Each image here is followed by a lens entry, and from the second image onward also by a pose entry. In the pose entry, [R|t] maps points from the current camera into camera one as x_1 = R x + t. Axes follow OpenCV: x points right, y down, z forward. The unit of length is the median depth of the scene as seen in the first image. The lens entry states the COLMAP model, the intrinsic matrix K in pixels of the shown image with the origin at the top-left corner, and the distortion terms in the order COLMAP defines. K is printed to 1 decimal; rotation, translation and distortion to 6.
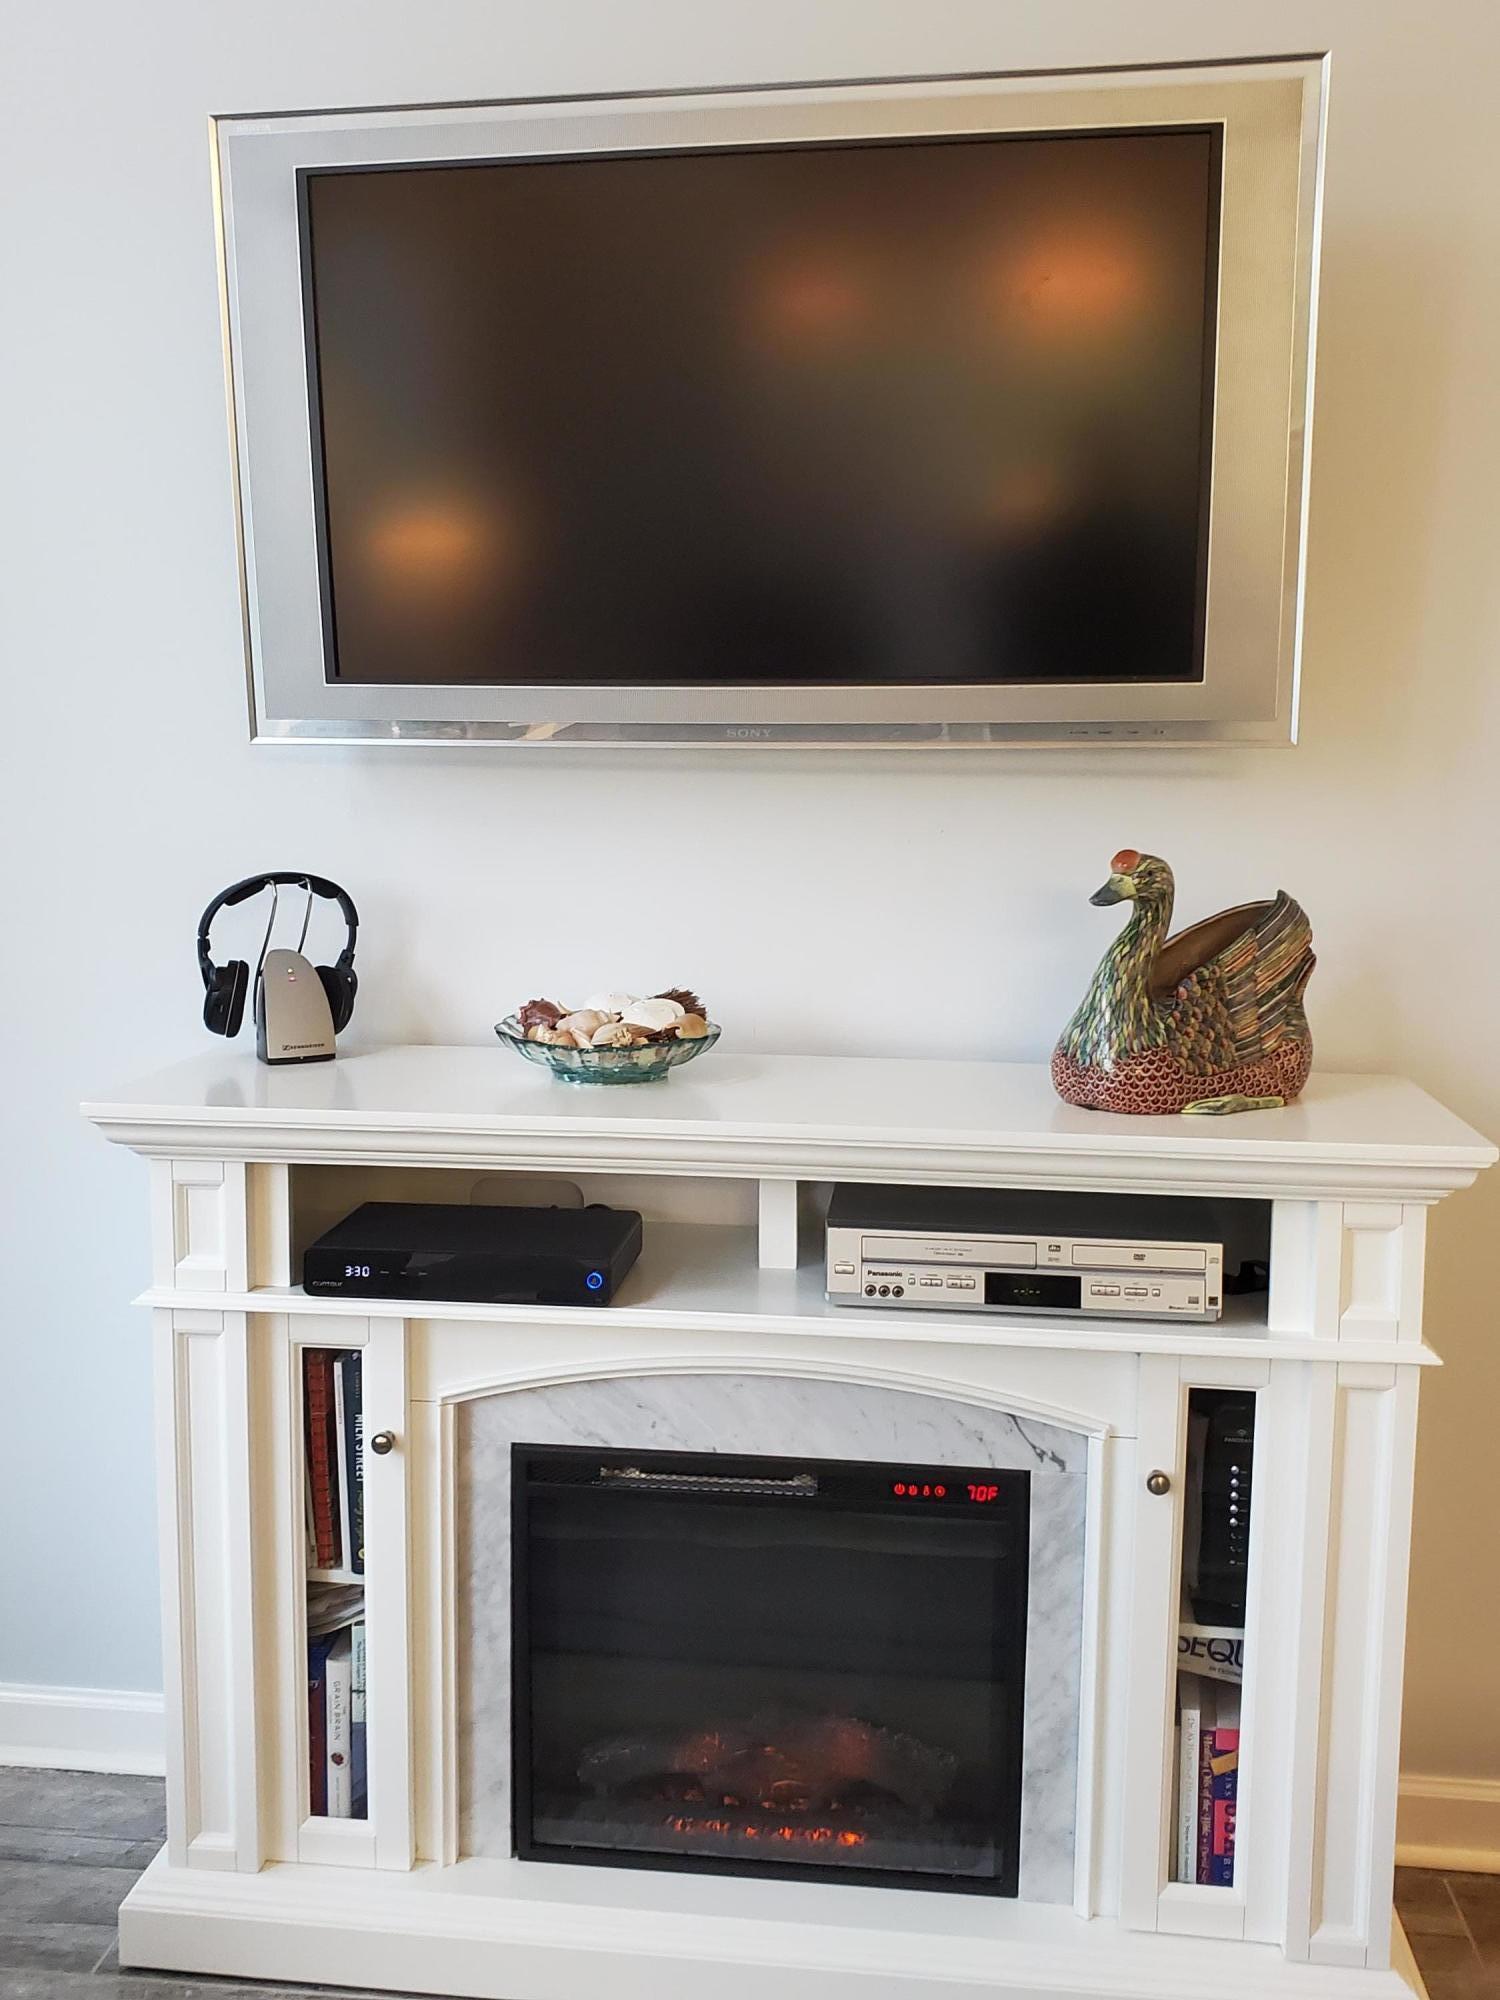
lens RADIAL K [[1553.6, 0, 627.8], [0, 1553.6, 974.9], [0, 0, 1]] dist [0.013386, 0.007702]
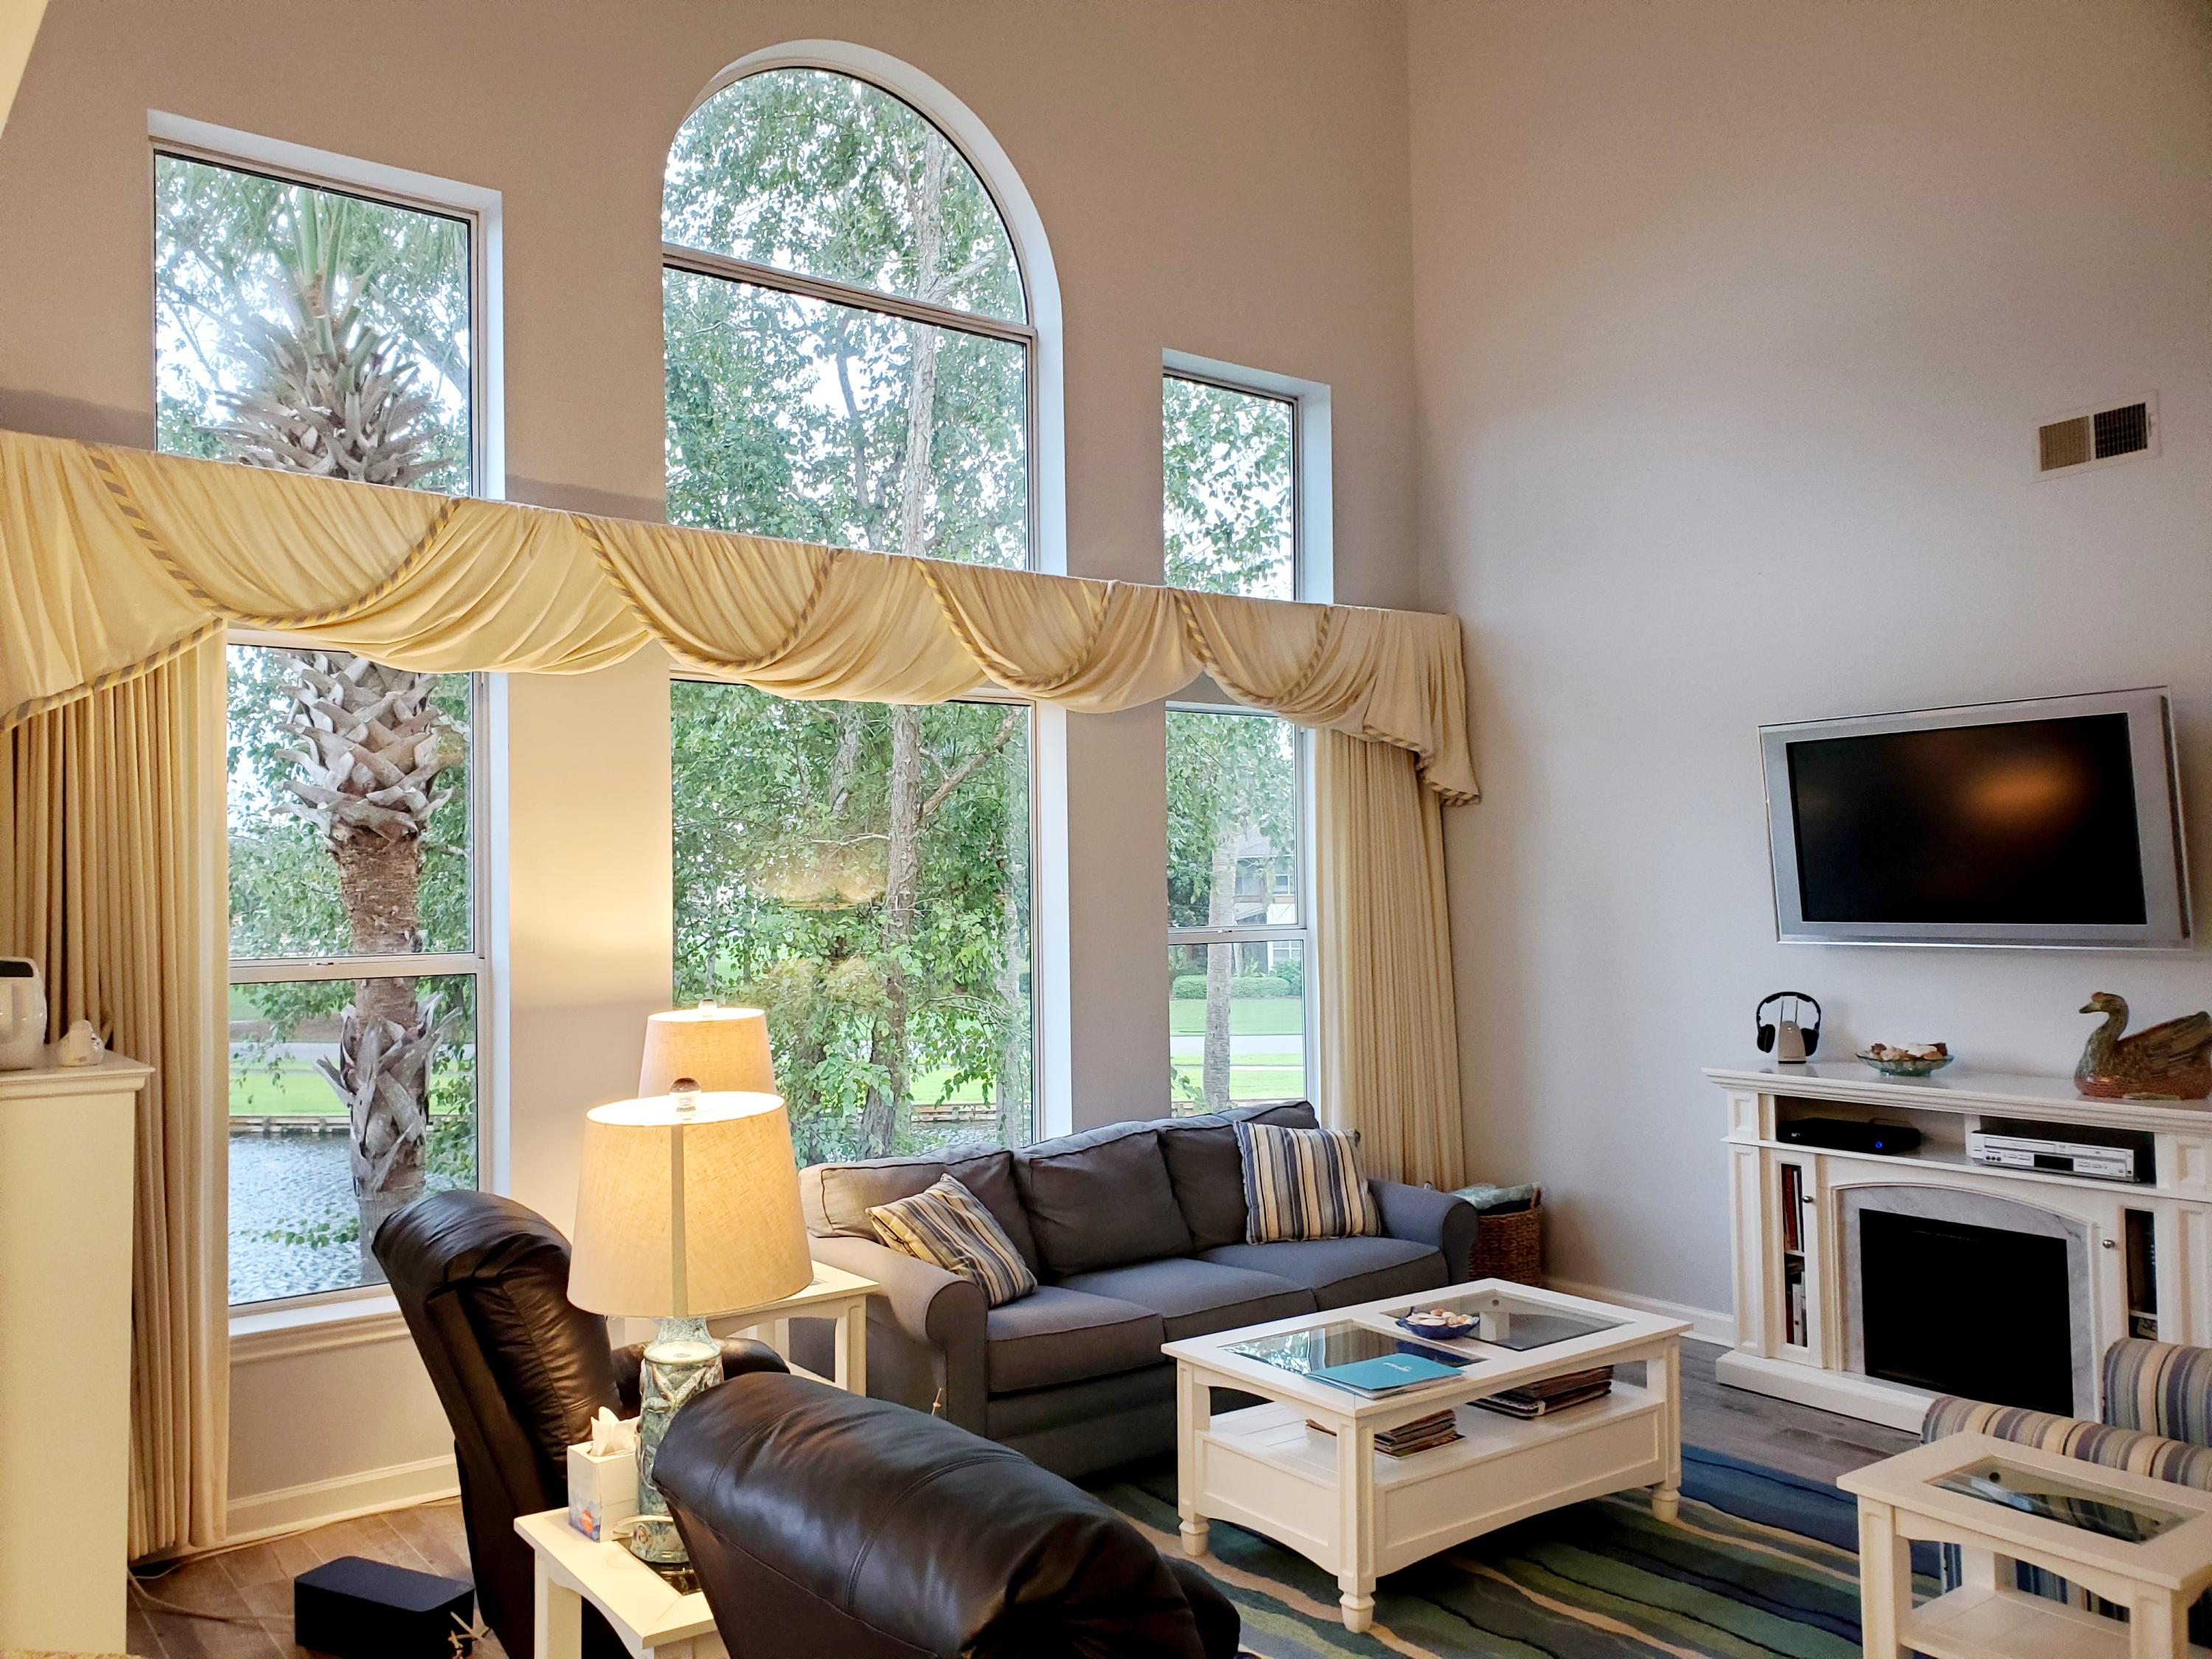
lens RADIAL K [[1718.3, 0, 1098.7], [0, 1718.3, 838.9], [0, 0, 1]] dist [0.013386, 0.007702]
pose [[0.698083, -0.039363, -0.714934, 1.167057], [-0.055864, 0.992450, -0.109189, 0.067997], [0.713834, 0.116162, 0.690614, -2.072152]]
